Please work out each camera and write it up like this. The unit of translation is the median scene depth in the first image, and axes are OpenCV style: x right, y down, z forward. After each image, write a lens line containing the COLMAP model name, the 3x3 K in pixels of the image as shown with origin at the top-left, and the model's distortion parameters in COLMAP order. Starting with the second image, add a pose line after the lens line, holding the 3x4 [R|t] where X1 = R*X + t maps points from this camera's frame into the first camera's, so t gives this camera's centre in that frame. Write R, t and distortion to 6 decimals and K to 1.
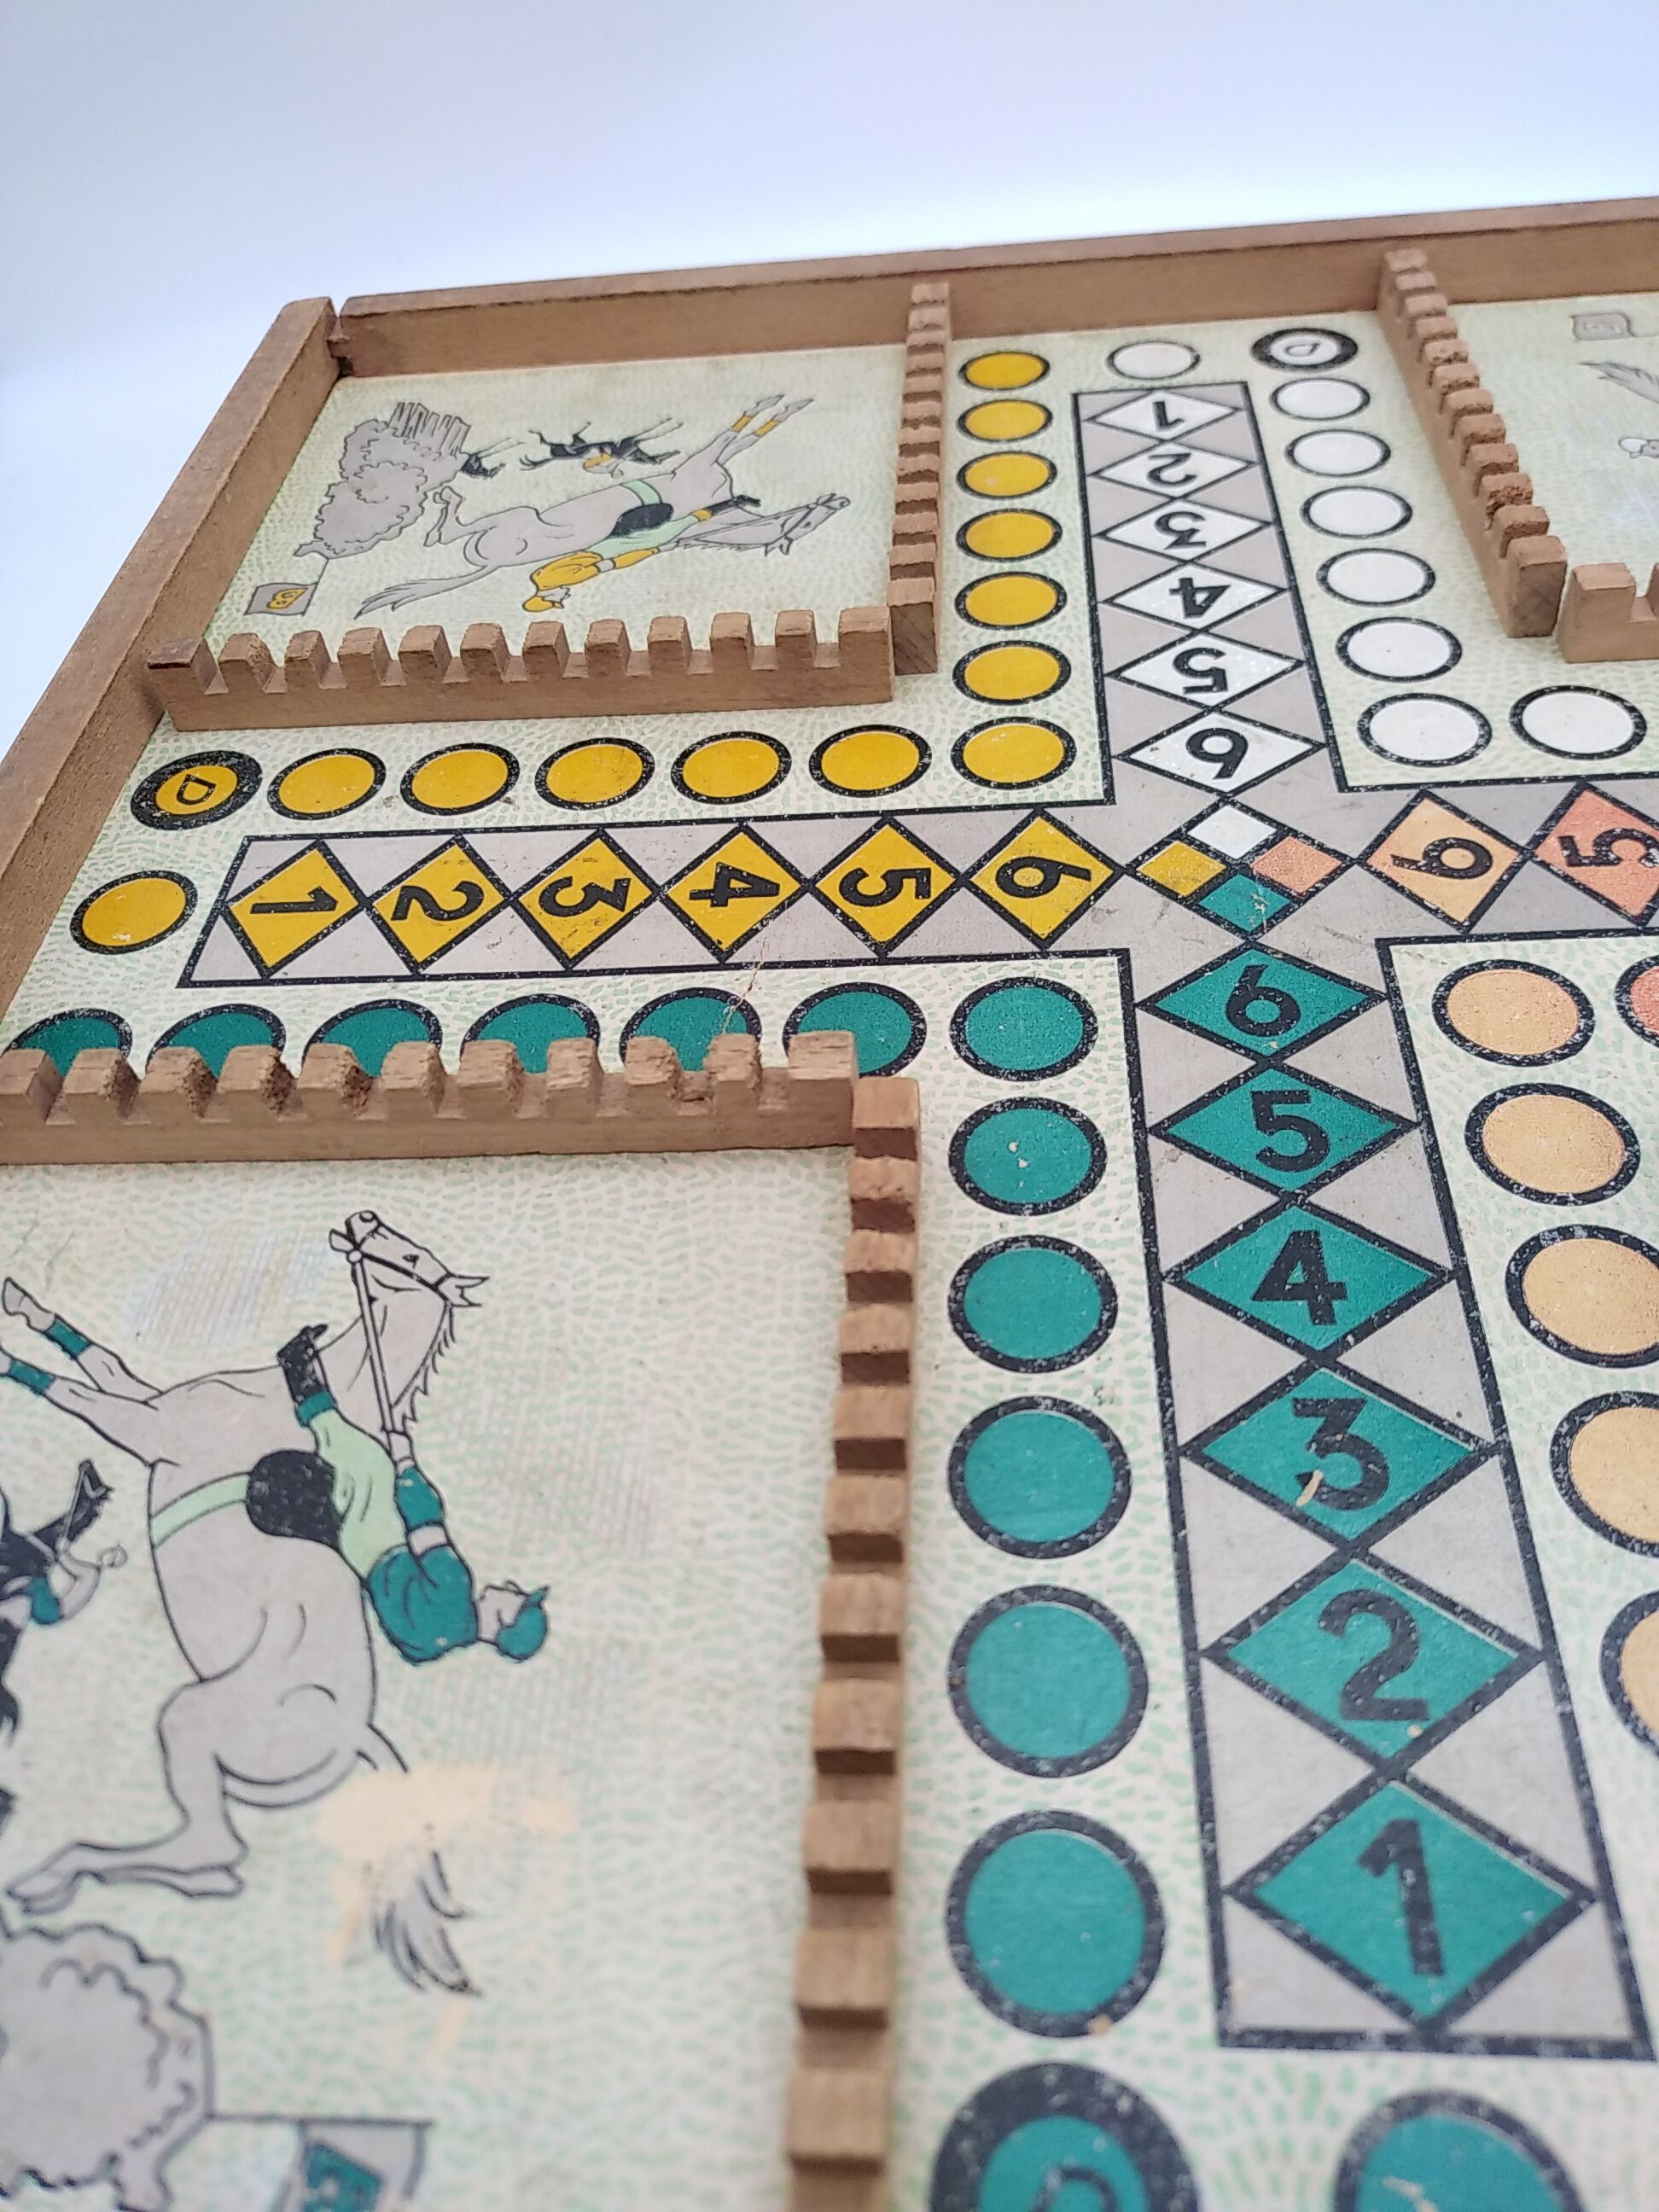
lens RADIAL K [[1719.0, 0, 829.5], [0, 1719.0, 1106.0], [0, 0, 1]] dist [0.071159, -0.171138]
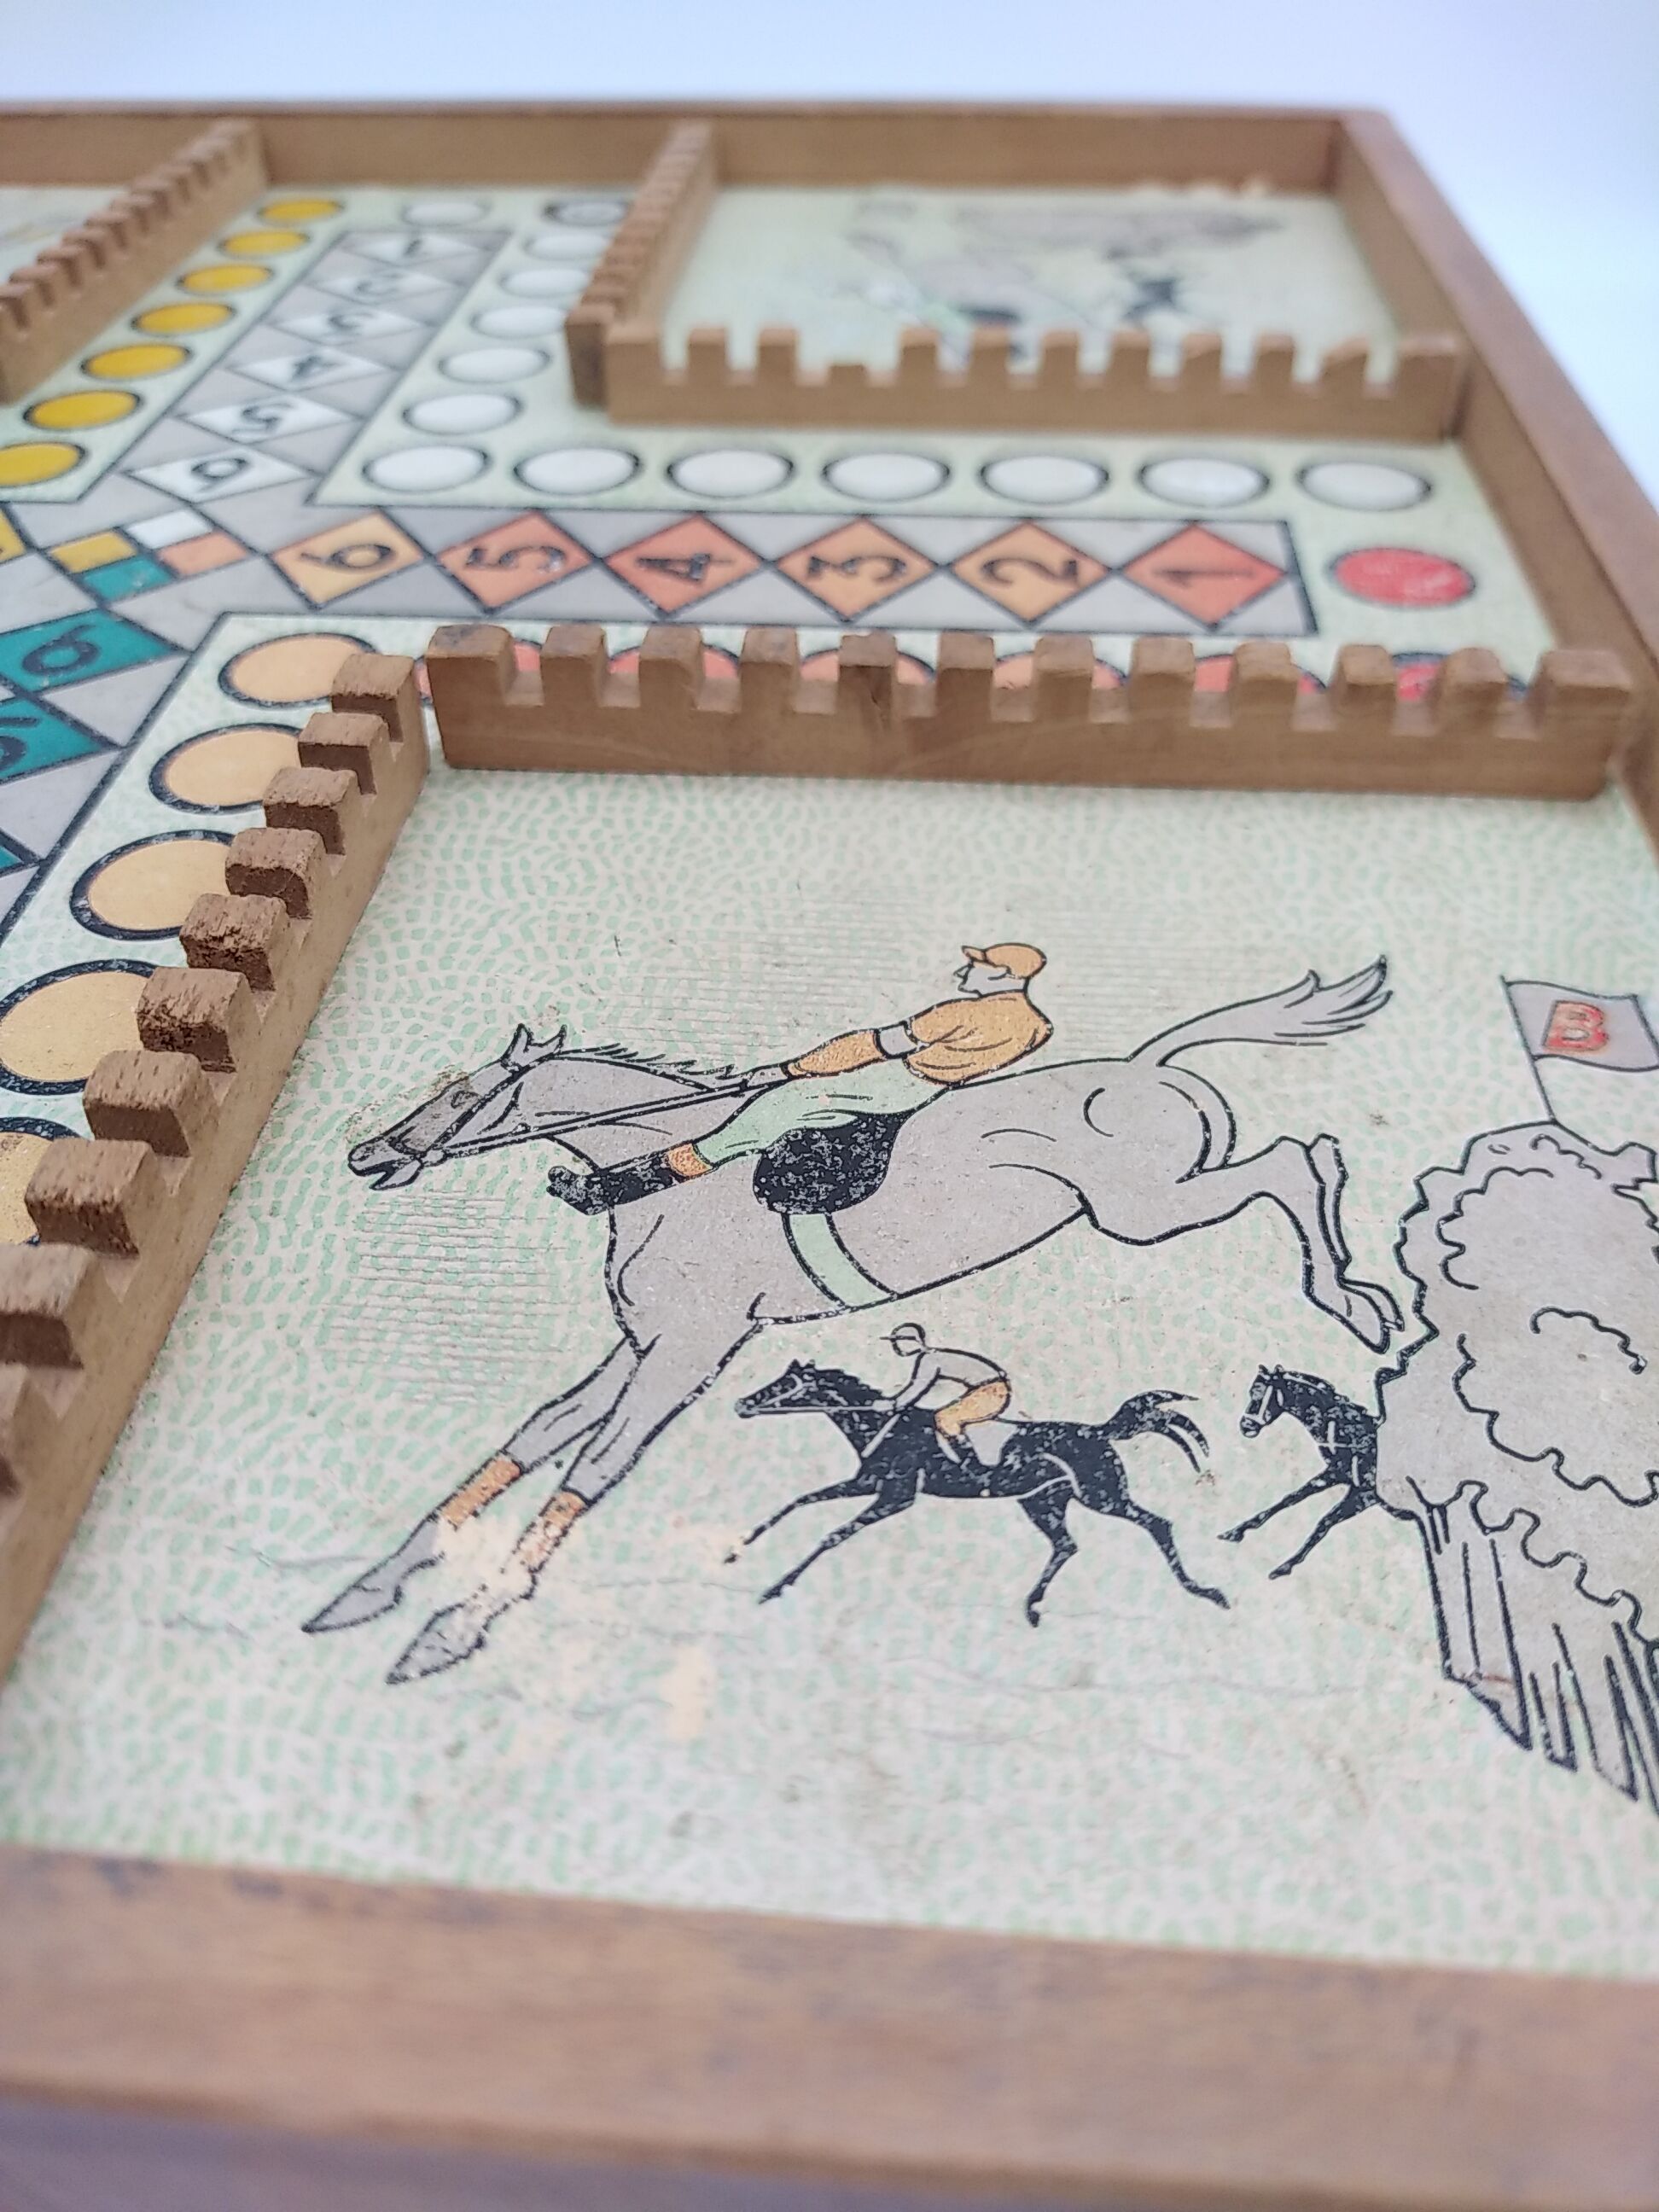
lens RADIAL K [[1777.0, 0, 795.8], [0, 1777.0, 1057.7], [0, 0, 1]] dist [0.061246, -0.237466]
pose [[0.995984, 0.080257, 0.039685, 0.587997], [-0.075746, 0.991642, -0.104444, 0.216682], [-0.047736, 0.101018, 0.993739, 0.038706]]
